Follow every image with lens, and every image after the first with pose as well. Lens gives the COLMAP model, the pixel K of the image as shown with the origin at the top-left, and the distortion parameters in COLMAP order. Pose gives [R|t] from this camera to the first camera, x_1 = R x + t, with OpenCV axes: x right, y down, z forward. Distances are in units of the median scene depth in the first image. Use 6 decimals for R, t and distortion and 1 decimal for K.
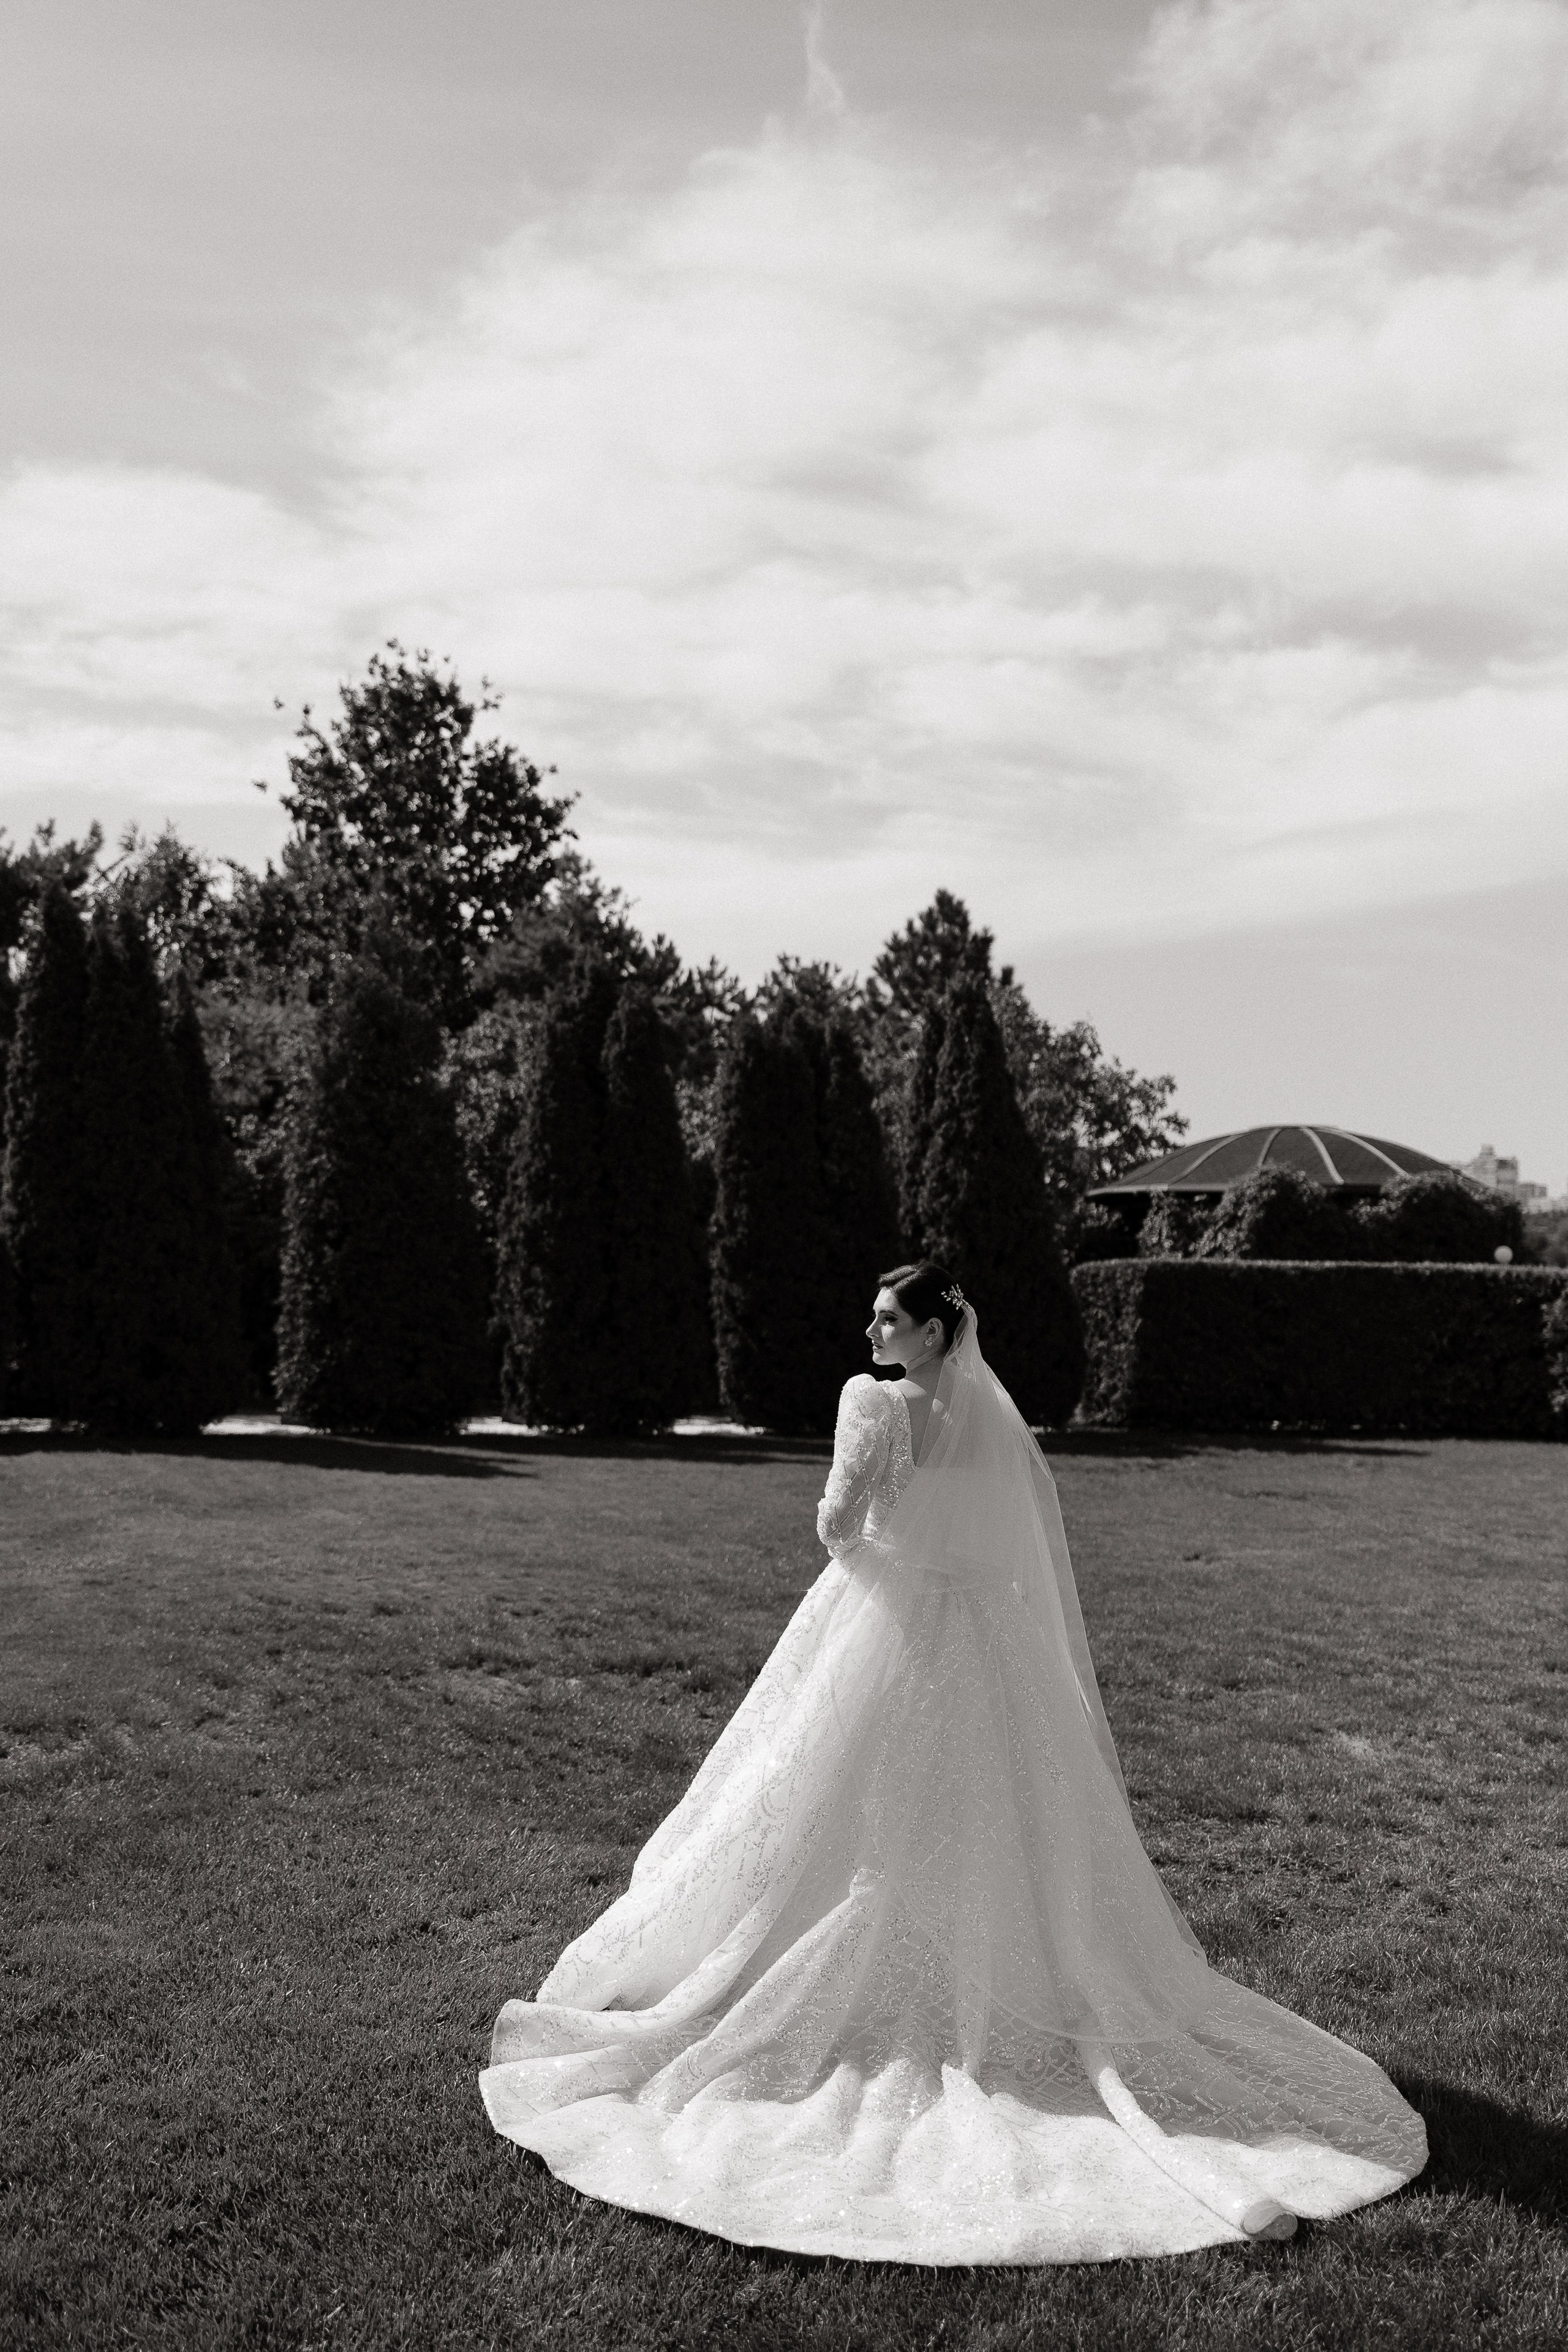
lens RADIAL K [[1894.2, 0, 729.3], [0, 1894.2, 1129.0], [0, 0, 1]] dist [-0.009598, -0.009349]
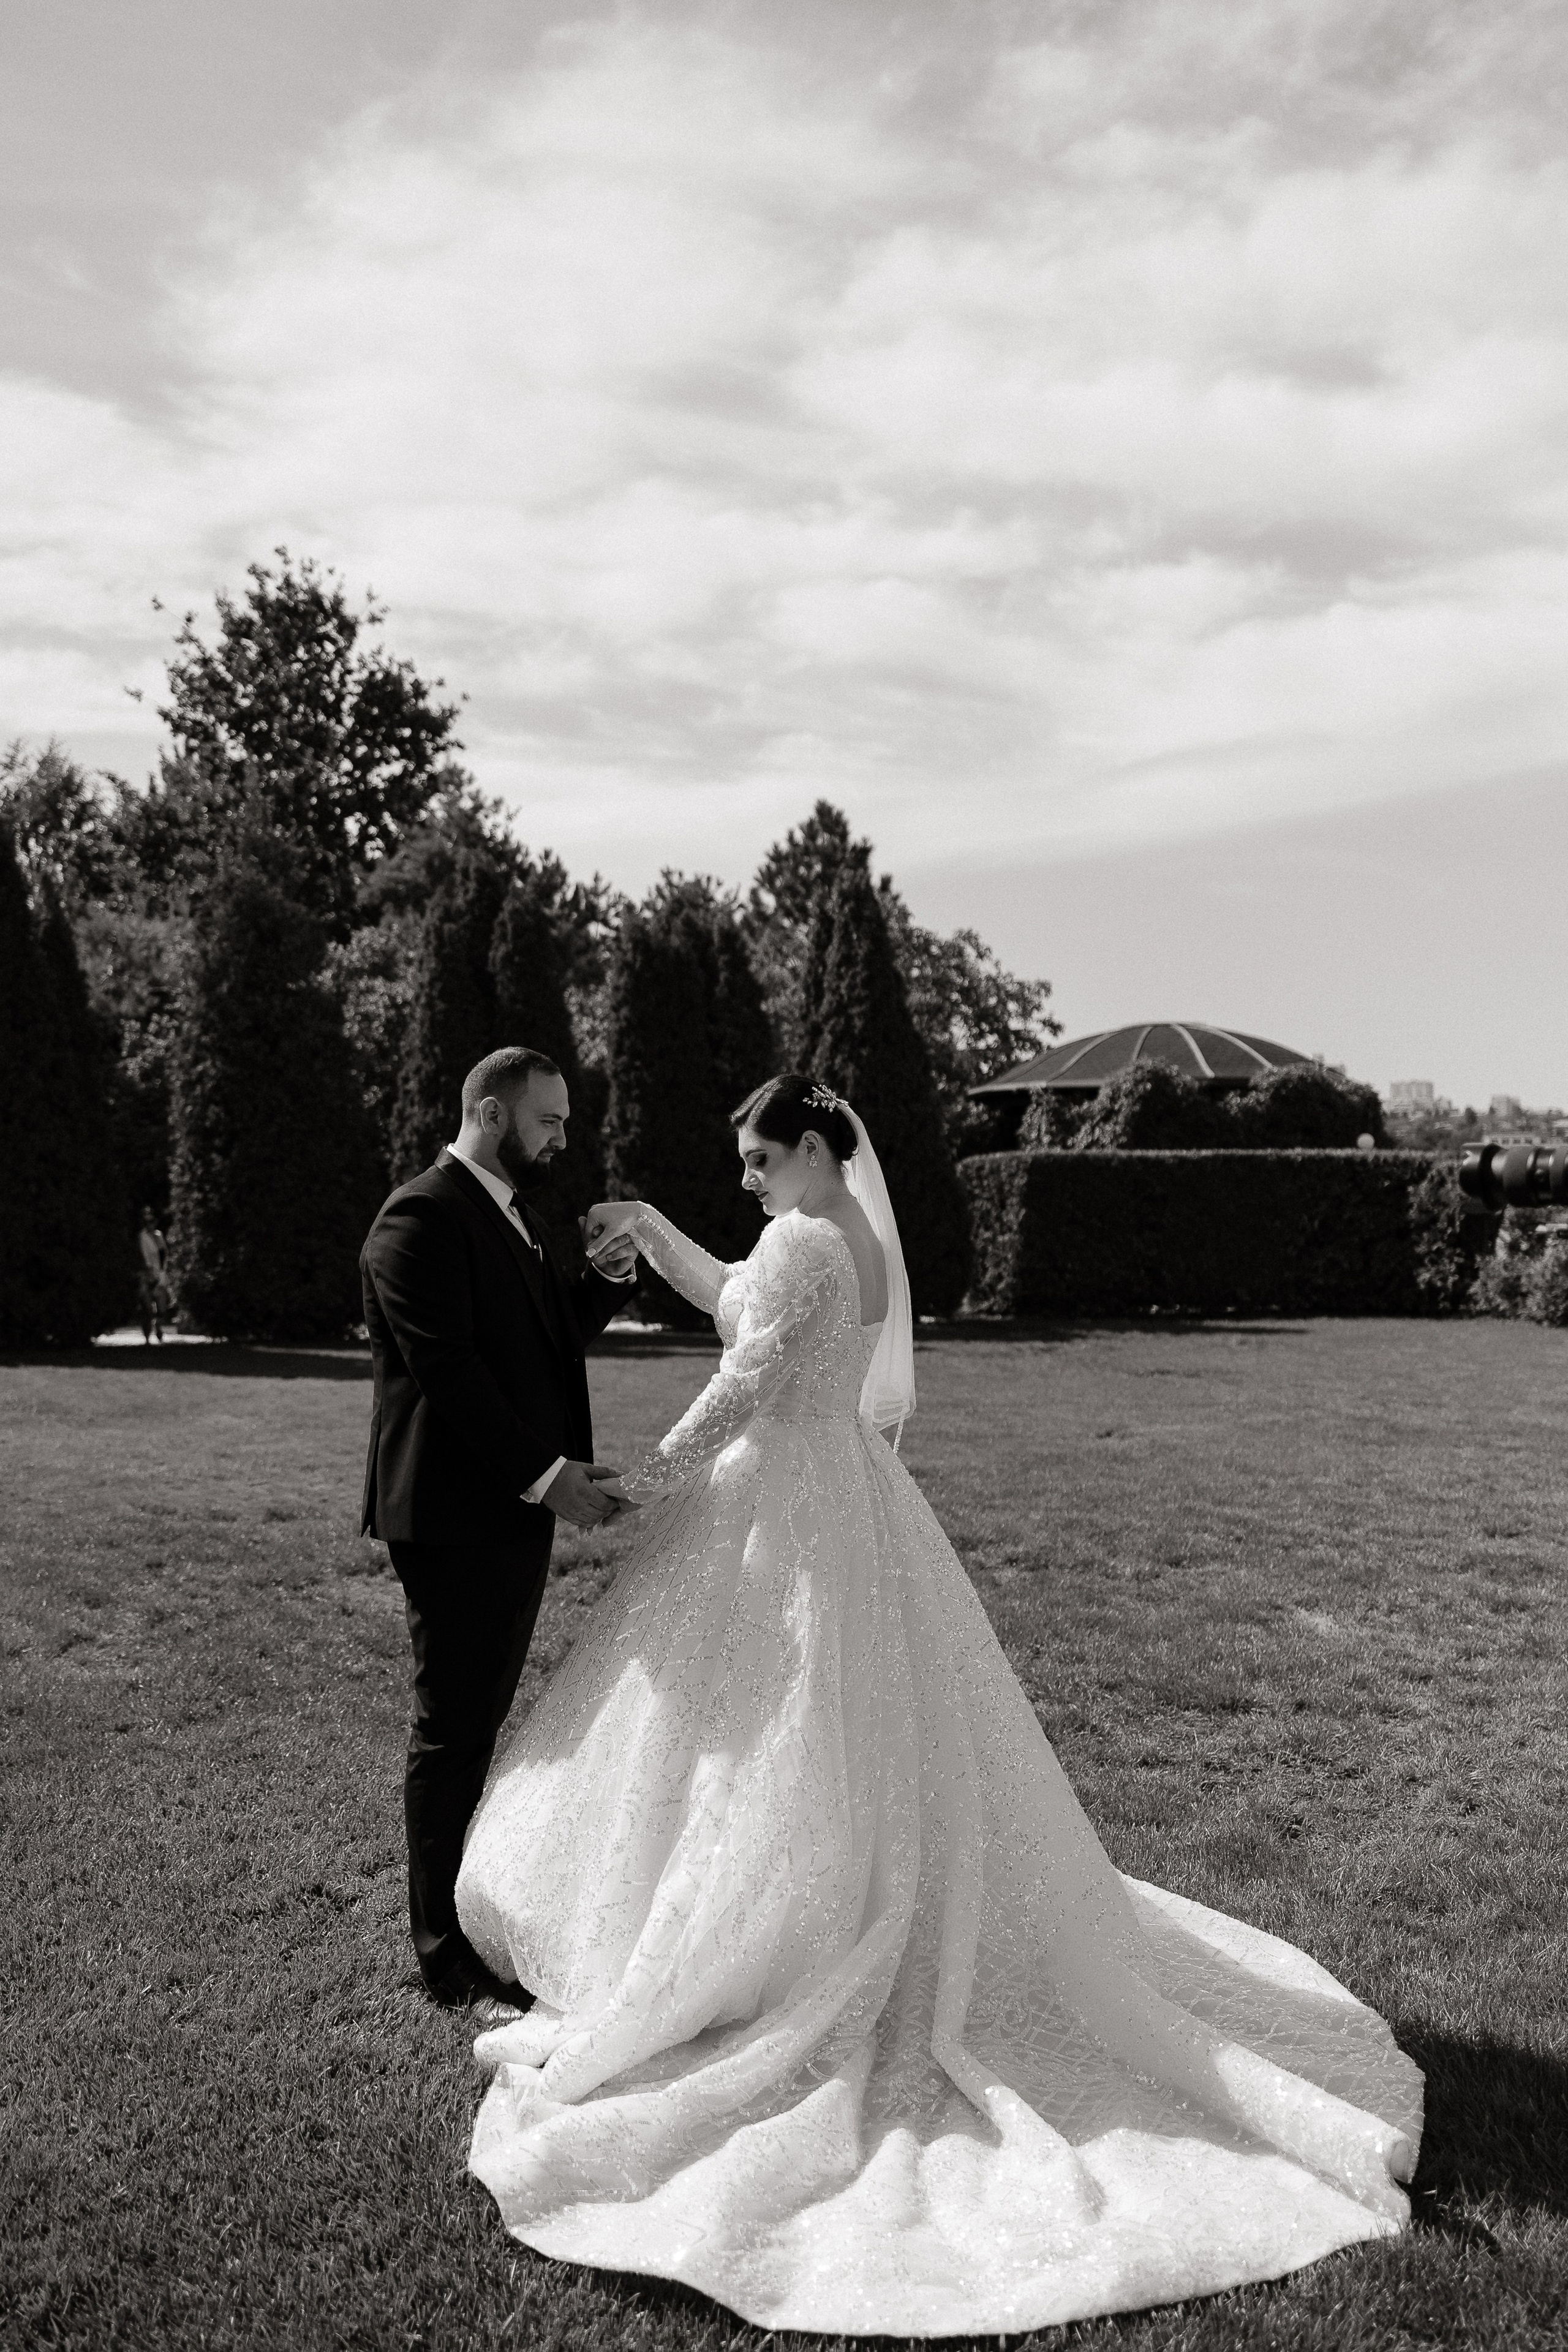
lens RADIAL K [[1817.9, 0, 746.5], [0, 1817.9, 1180.2], [0, 0, 1]] dist [-0.003014, -0.003181]
pose [[0.997274, -0.022051, 0.070416, -0.003172], [0.016720, 0.997012, 0.075415, 0.007734], [-0.071869, -0.074032, 0.994663, 0.031585]]
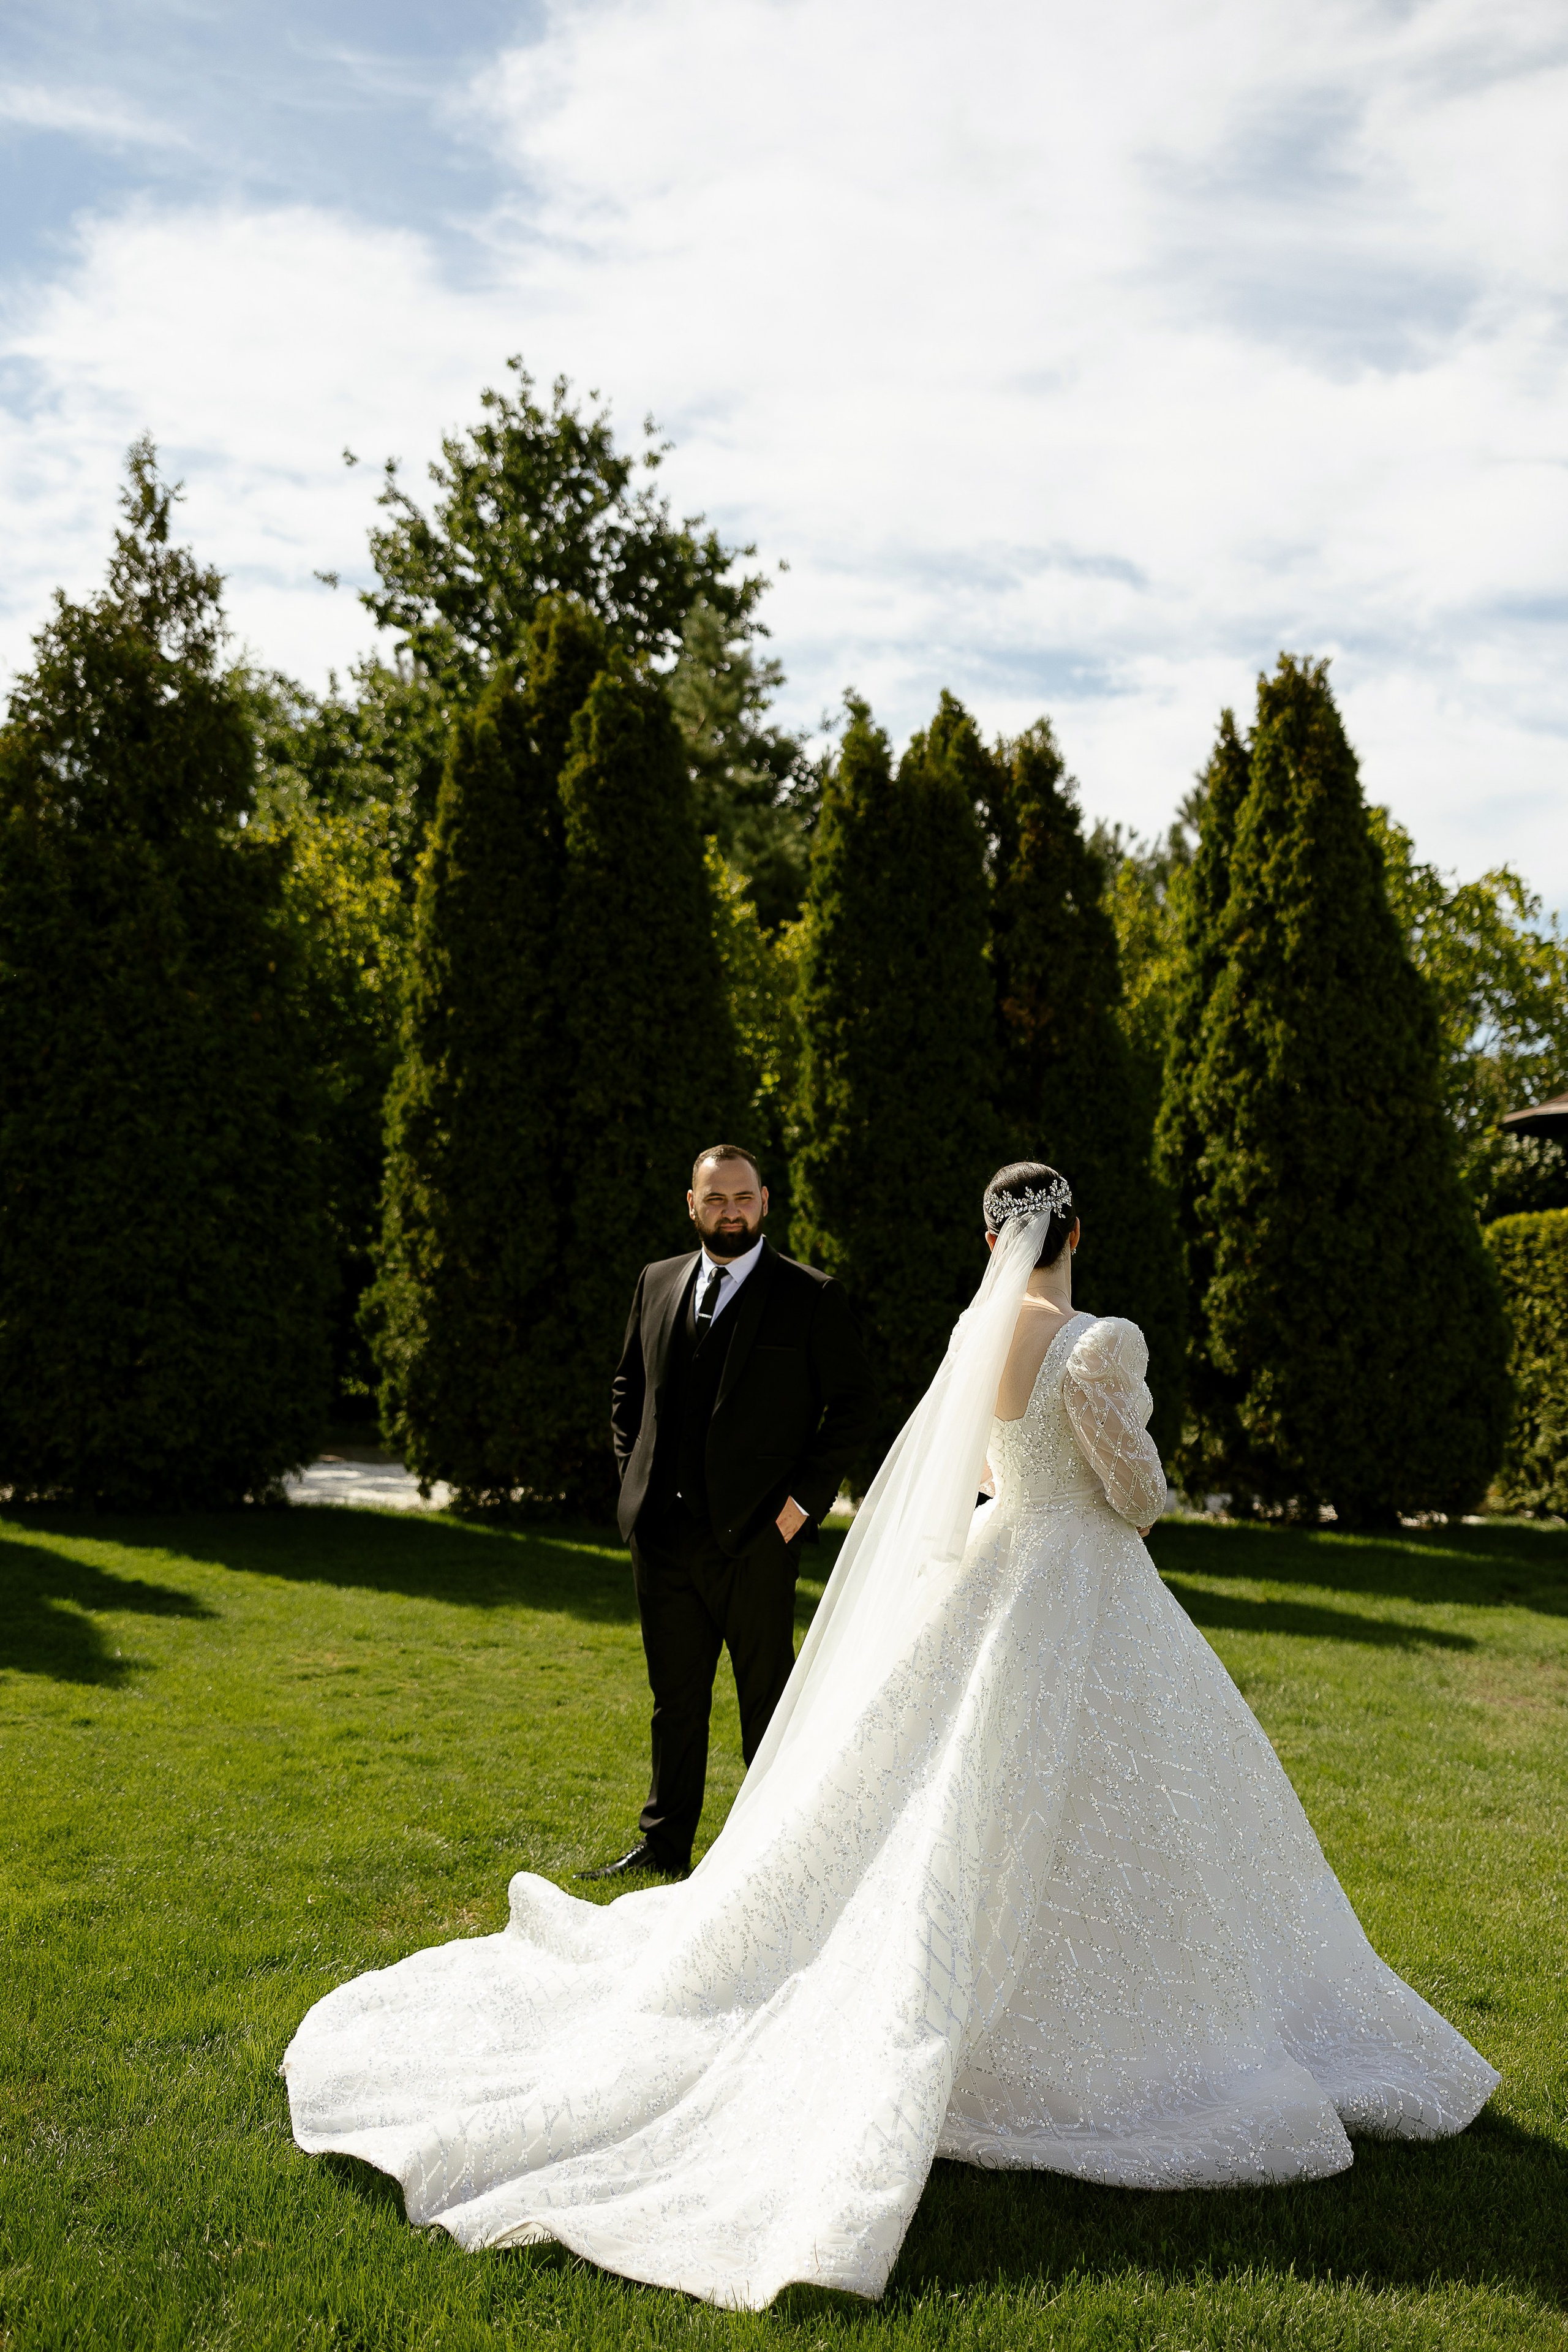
lens RADIAL K [[2311.1, 0, 739.5], [0, 2311.1, 1177.2], [0, 0, 1]] dist [-0.004812, -0.002699]
pose [[0.992398, 0.012761, -0.122404, 0.055069], [-0.008258, 0.999273, 0.037229, 0.041566], [0.122790, -0.035935, 0.991782, 0.353815]]
